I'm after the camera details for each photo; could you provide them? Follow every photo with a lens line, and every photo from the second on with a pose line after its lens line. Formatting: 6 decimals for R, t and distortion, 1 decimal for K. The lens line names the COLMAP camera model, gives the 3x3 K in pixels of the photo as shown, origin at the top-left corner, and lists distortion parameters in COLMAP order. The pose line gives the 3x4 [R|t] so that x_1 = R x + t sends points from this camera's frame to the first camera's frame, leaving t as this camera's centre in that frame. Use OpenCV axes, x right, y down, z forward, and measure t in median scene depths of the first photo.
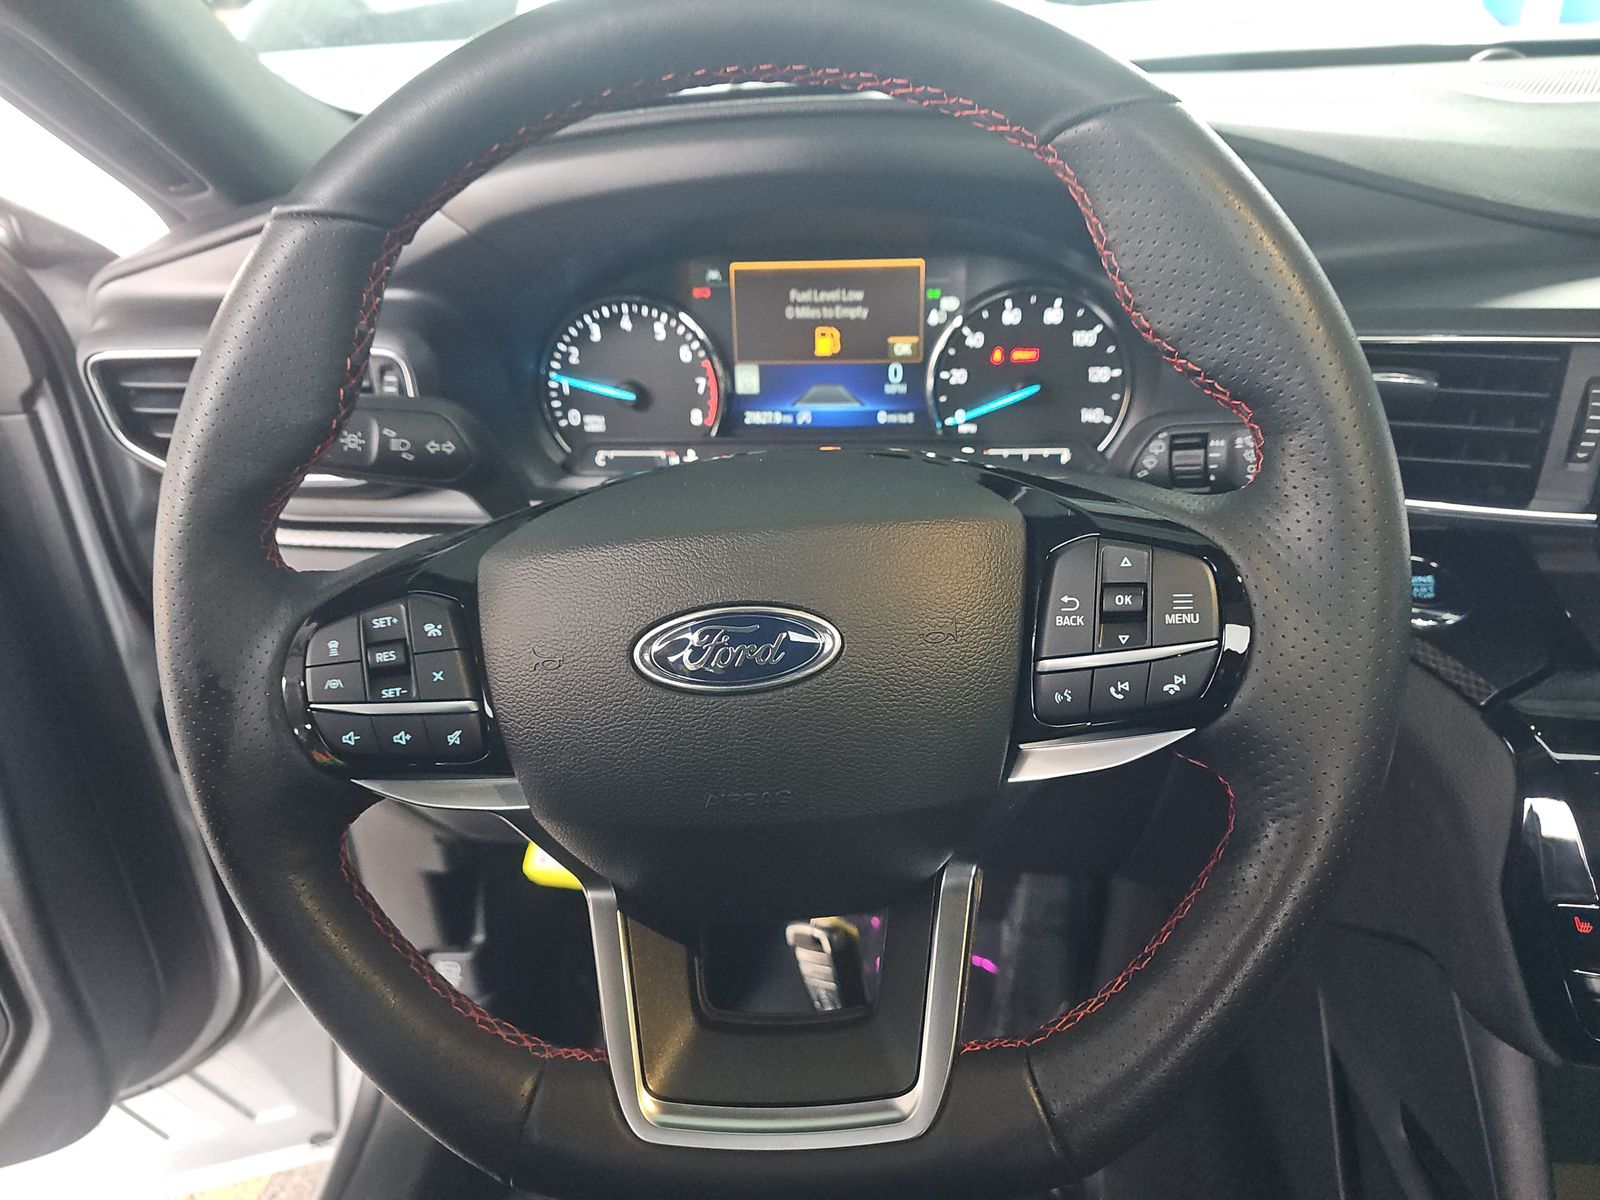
lens RADIAL K [[1059.3, 0, 805.2], [0, 1059.3, 603.4], [0, 0, 1]] dist [-0.019929, -0.015484]
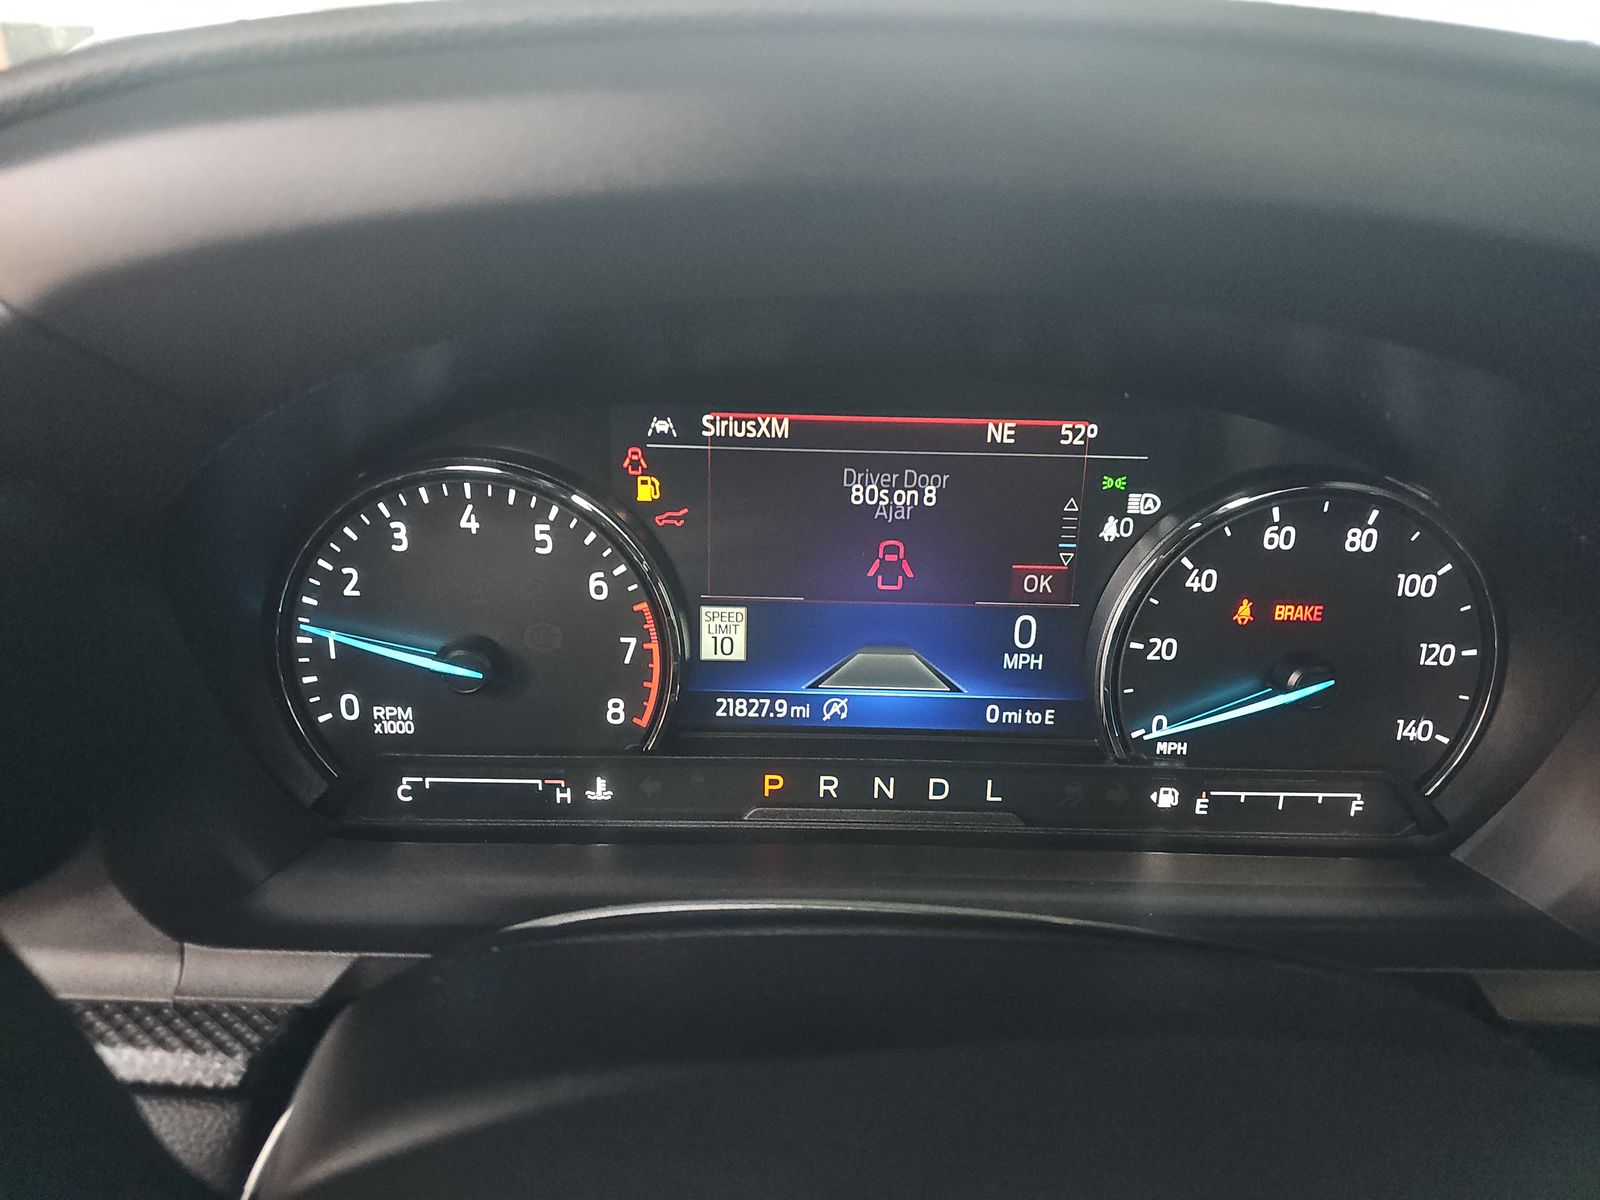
lens RADIAL K [[1059.3, 0, 804.8], [0, 1059.3, 589.0], [0, 0, 1]] dist [-0.019929, -0.015484]
pose [[0.987579, 0.013901, 0.156505, -0.095916], [0.000819, 0.995609, -0.093602, -0.190292], [-0.157119, 0.092567, 0.983232, 0.520002]]
